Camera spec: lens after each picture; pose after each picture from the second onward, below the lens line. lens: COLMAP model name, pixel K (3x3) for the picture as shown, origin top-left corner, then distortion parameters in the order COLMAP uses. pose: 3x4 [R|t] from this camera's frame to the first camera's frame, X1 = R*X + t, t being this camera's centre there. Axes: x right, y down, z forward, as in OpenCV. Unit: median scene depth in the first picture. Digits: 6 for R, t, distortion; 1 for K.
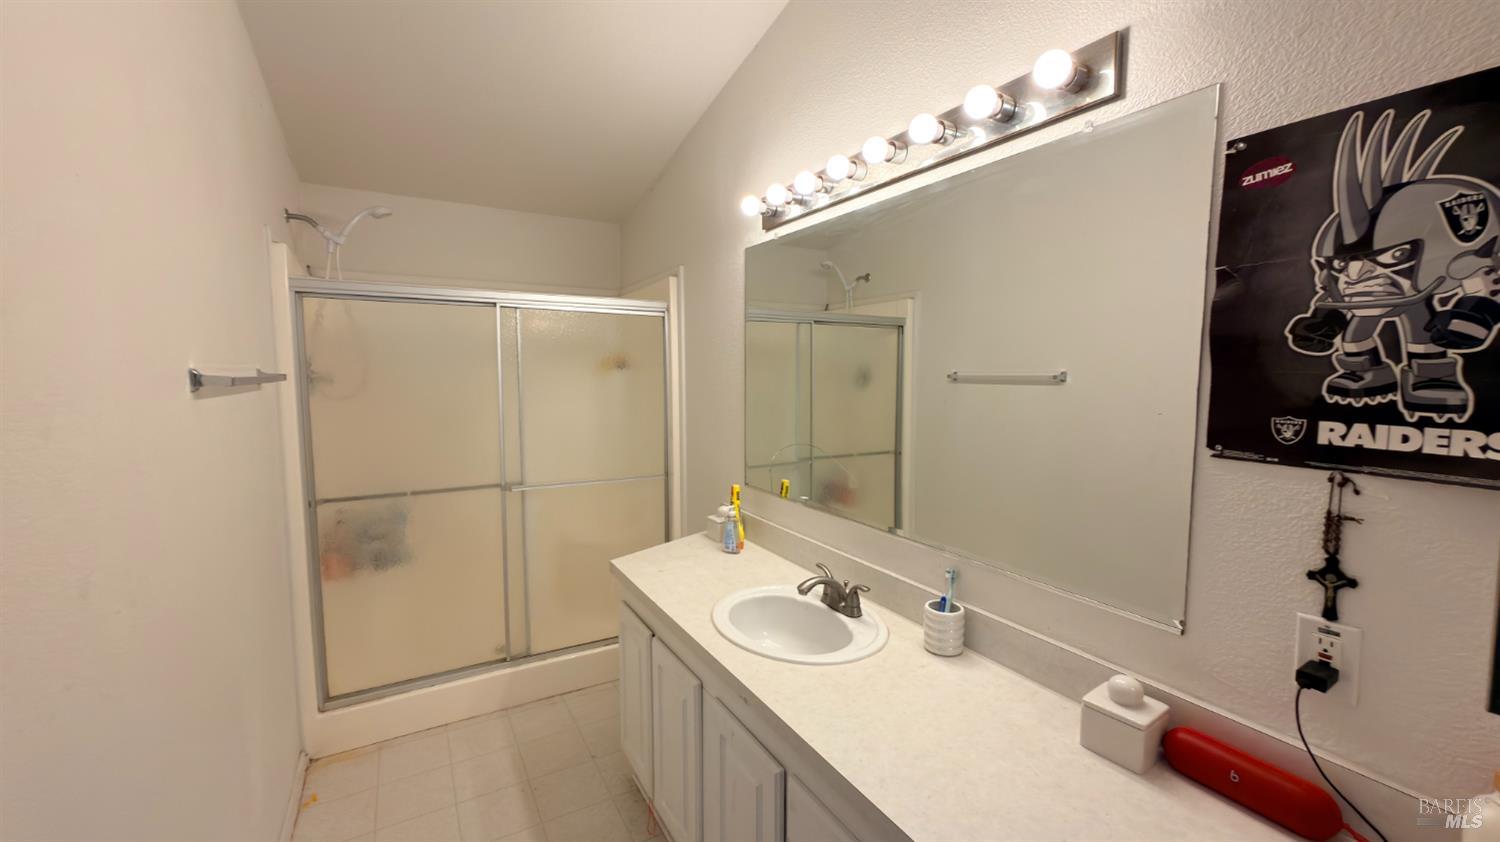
lens RADIAL K [[599.0, 0, 743.6], [0, 599.0, 417.2], [0, 0, 1]] dist [0.003659, -0.001254]
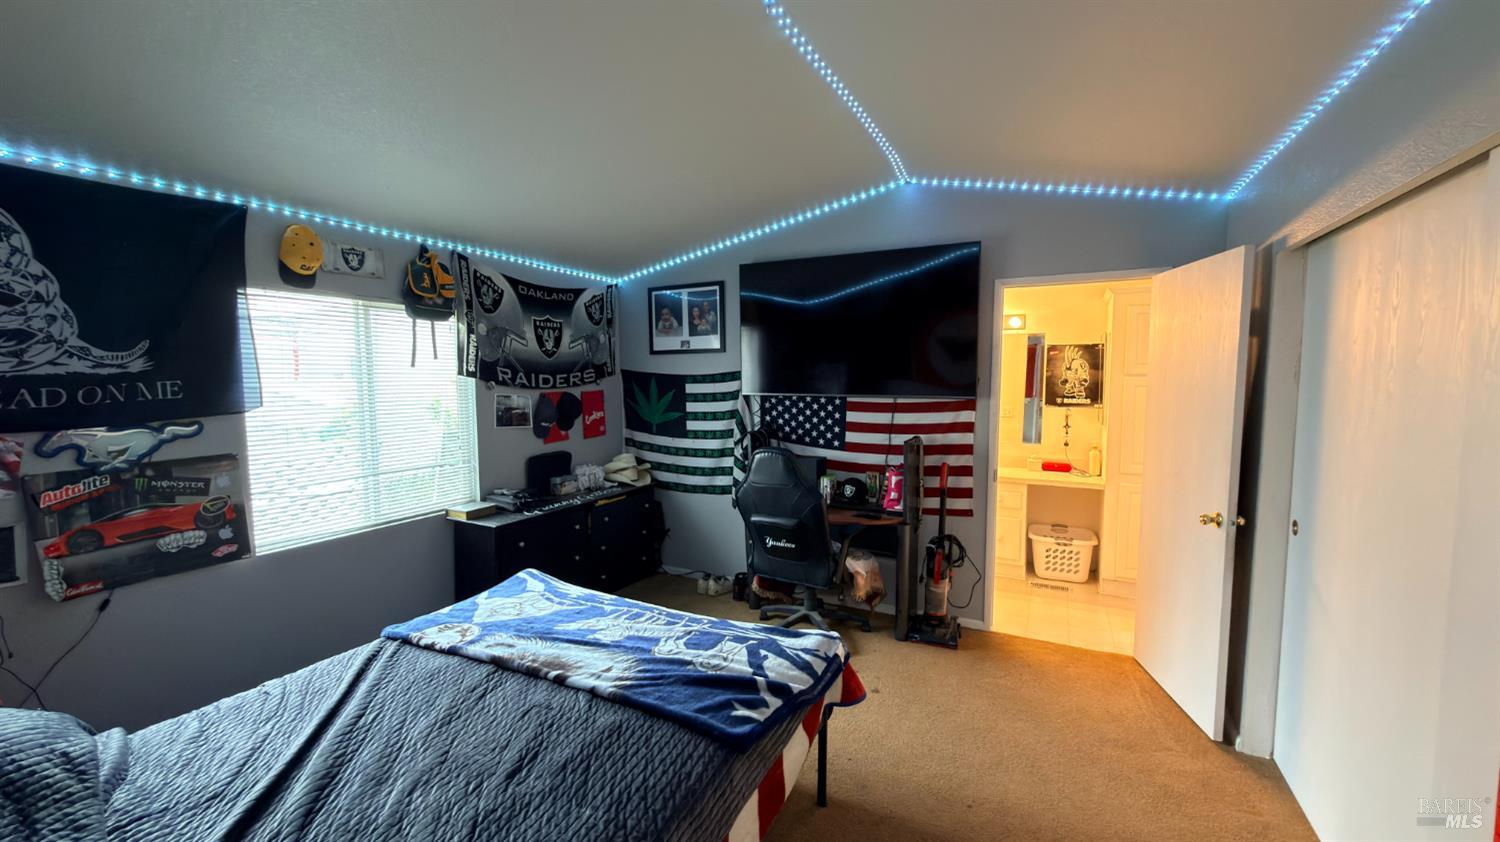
lens RADIAL K [[599.0, 0, 748.6], [0, 599.0, 423.1], [0, 0, 1]] dist [0.003659, -0.001254]
pose [[0.840731, -0.040593, 0.539929, -4.616202], [0.044403, 0.998996, 0.005967, 0.072140], [-0.539629, 0.018958, 0.841689, -2.145885]]
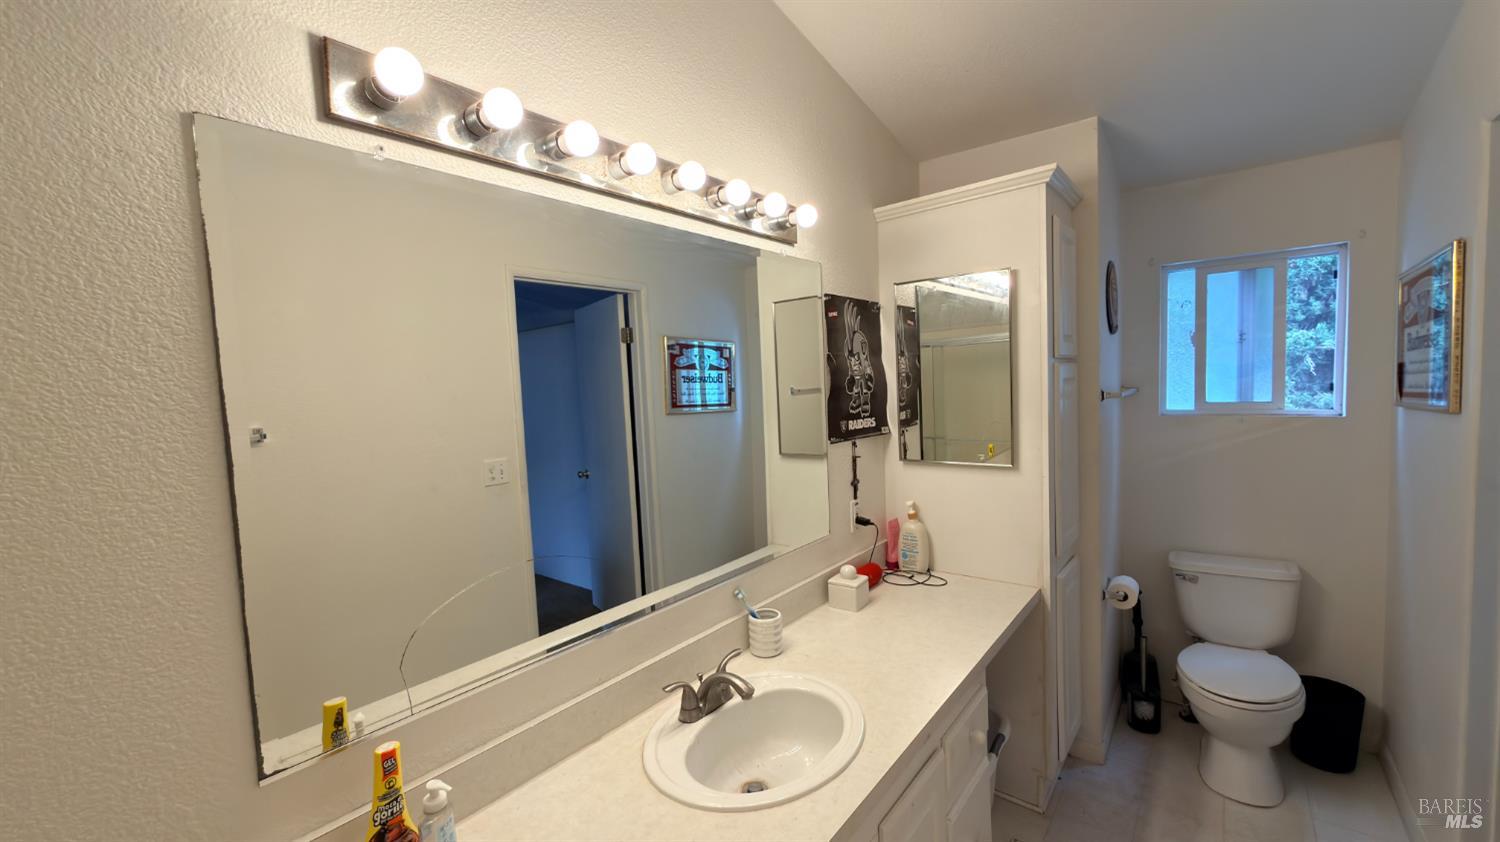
lens RADIAL K [[599.0, 0, 743.2], [0, 599.0, 428.6], [0, 0, 1]] dist [0.003659, -0.001254]
pose [[-0.360587, -0.039622, 0.931884, -1.188217], [0.129352, 0.987319, 0.092031, -0.247733], [-0.923713, 0.153726, -0.350889, 2.310730]]
